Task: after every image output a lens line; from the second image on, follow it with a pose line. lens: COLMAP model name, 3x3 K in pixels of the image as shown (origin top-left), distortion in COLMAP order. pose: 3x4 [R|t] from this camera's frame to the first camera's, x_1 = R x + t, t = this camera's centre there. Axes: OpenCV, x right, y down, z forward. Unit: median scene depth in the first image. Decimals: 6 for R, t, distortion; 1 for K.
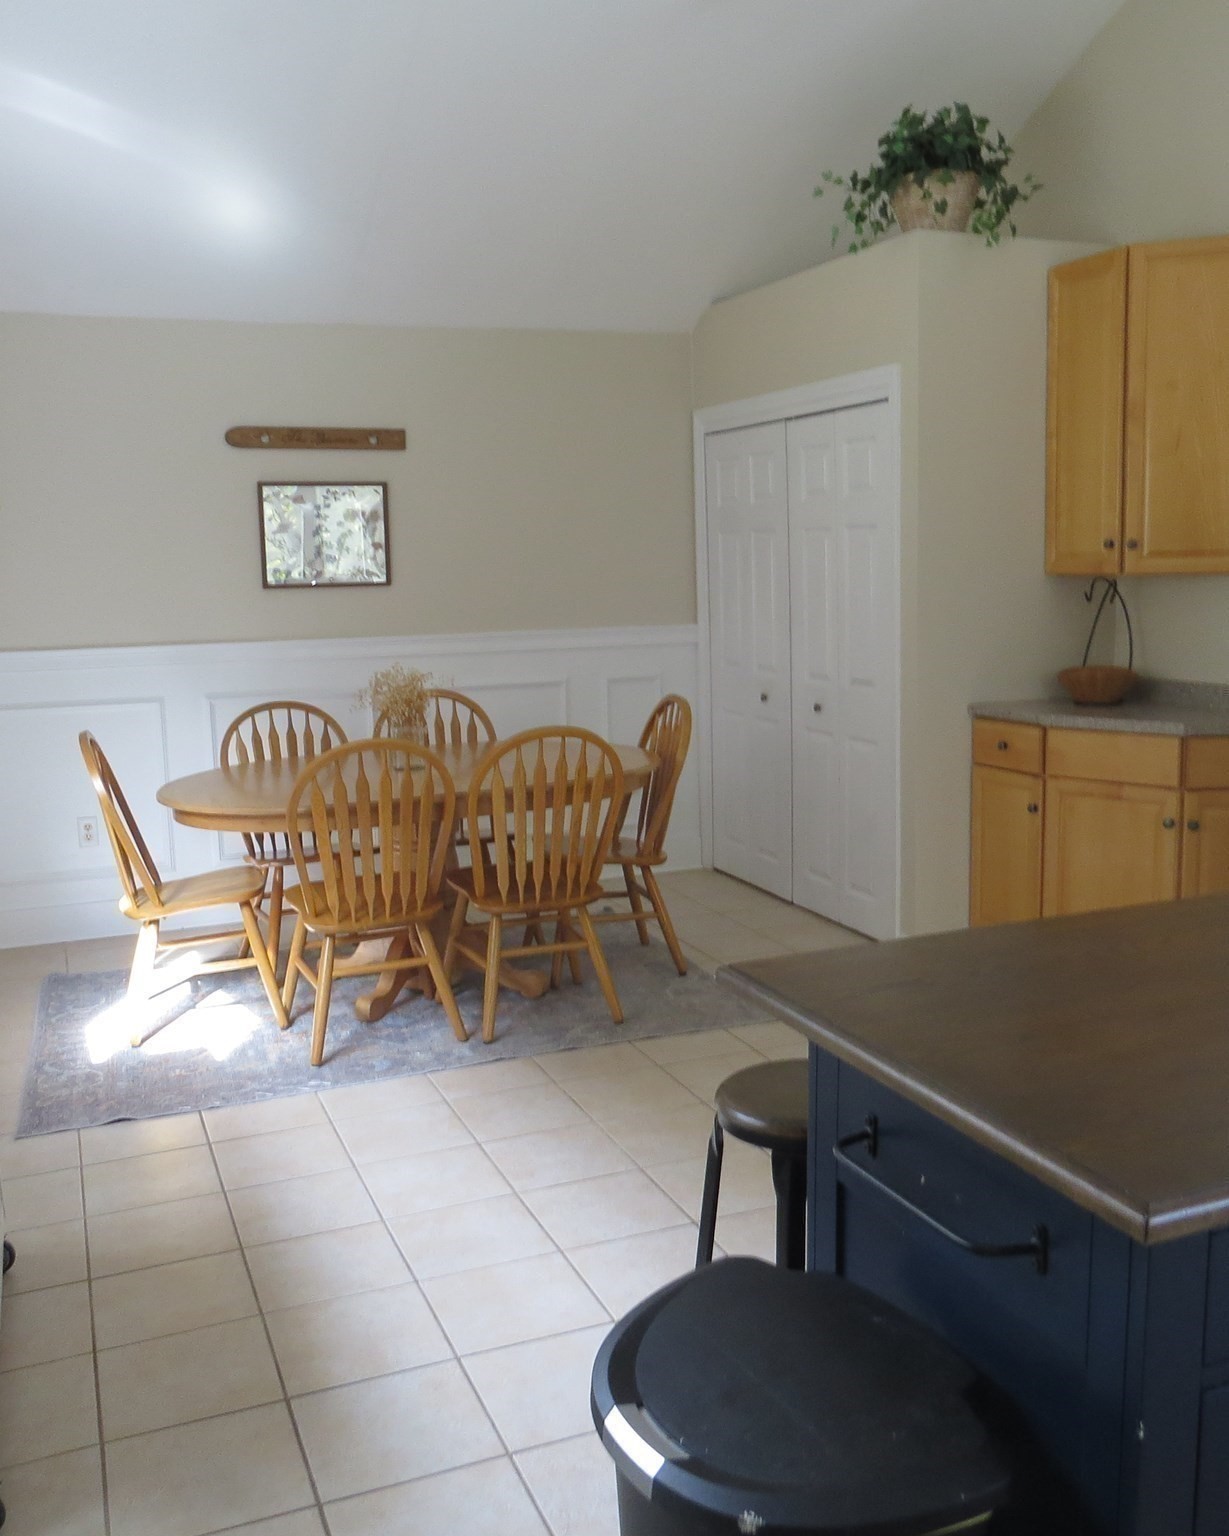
lens RADIAL K [[1447.2, 0, 614.5], [0, 1447.2, 768.0], [0, 0, 1]] dist [-0.022430, 0.008563]
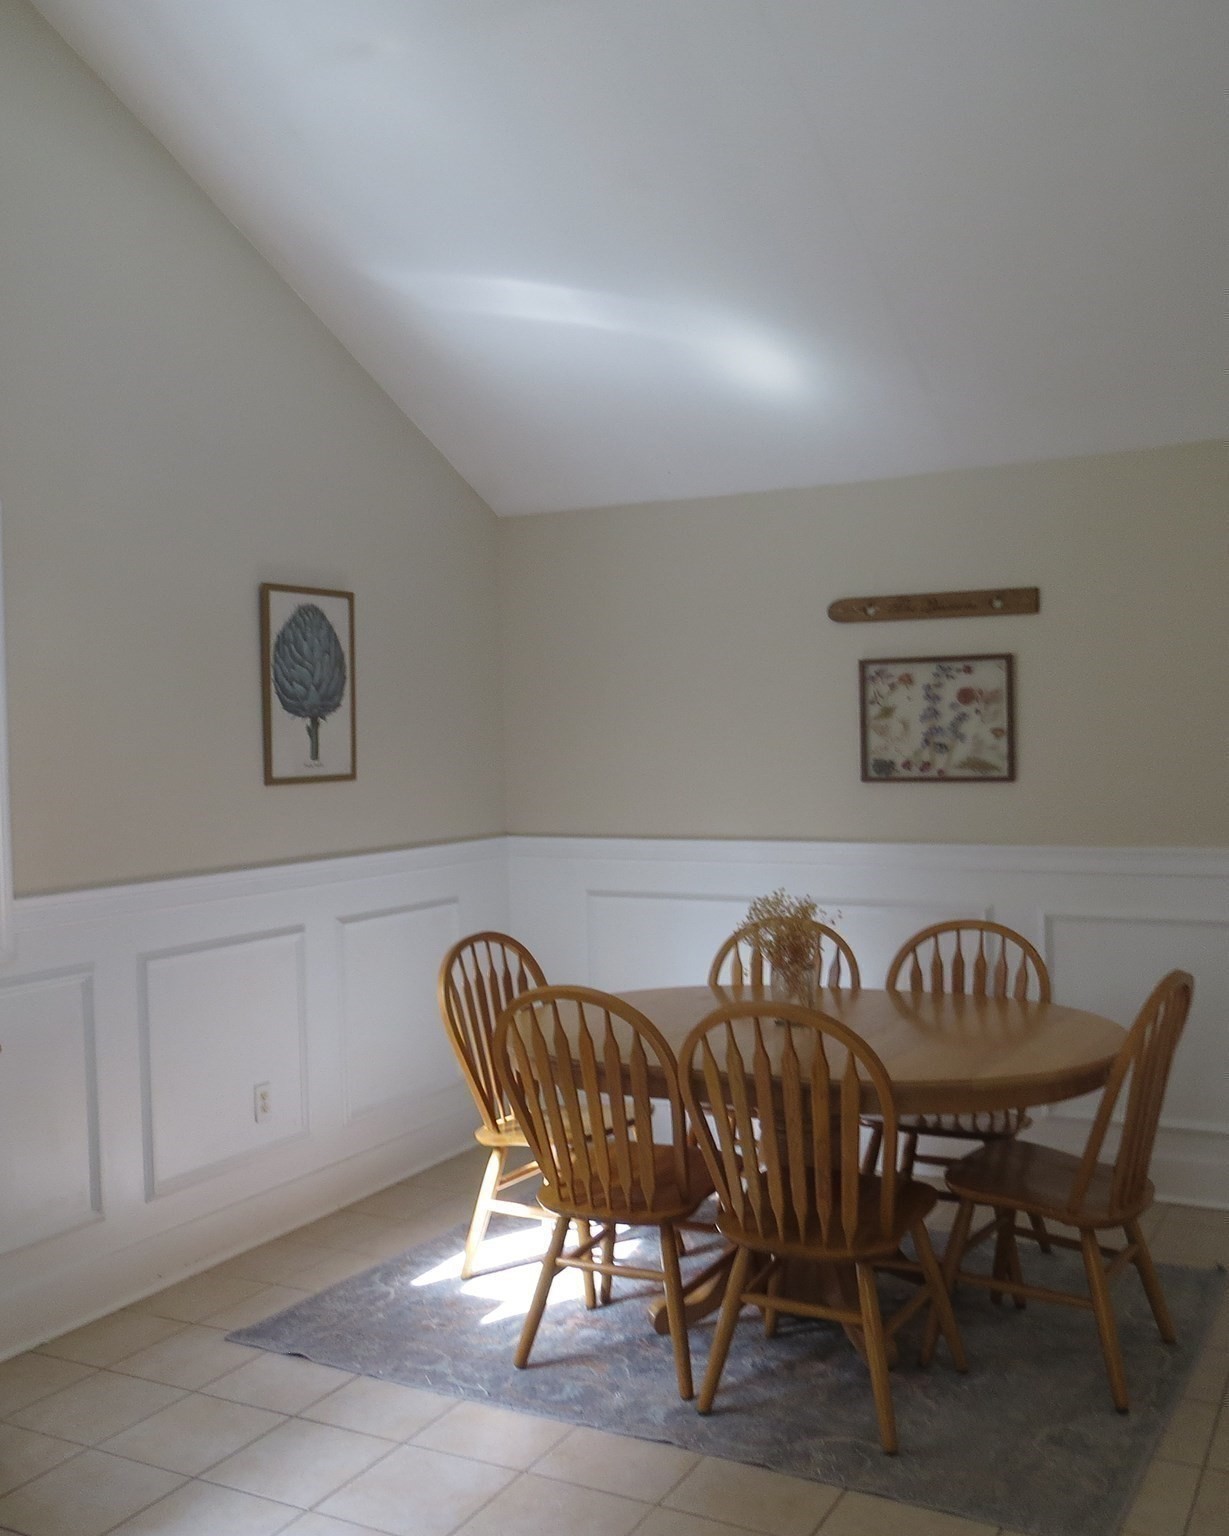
lens RADIAL K [[1447.2, 0, 614.5], [0, 1447.2, 768.0], [0, 0, 1]] dist [-0.022430, 0.008563]
pose [[0.640097, 0.022553, -0.767963, 0.399383], [-0.104786, 0.992791, -0.058183, -0.081468], [0.761115, 0.117714, 0.637846, 0.410370]]
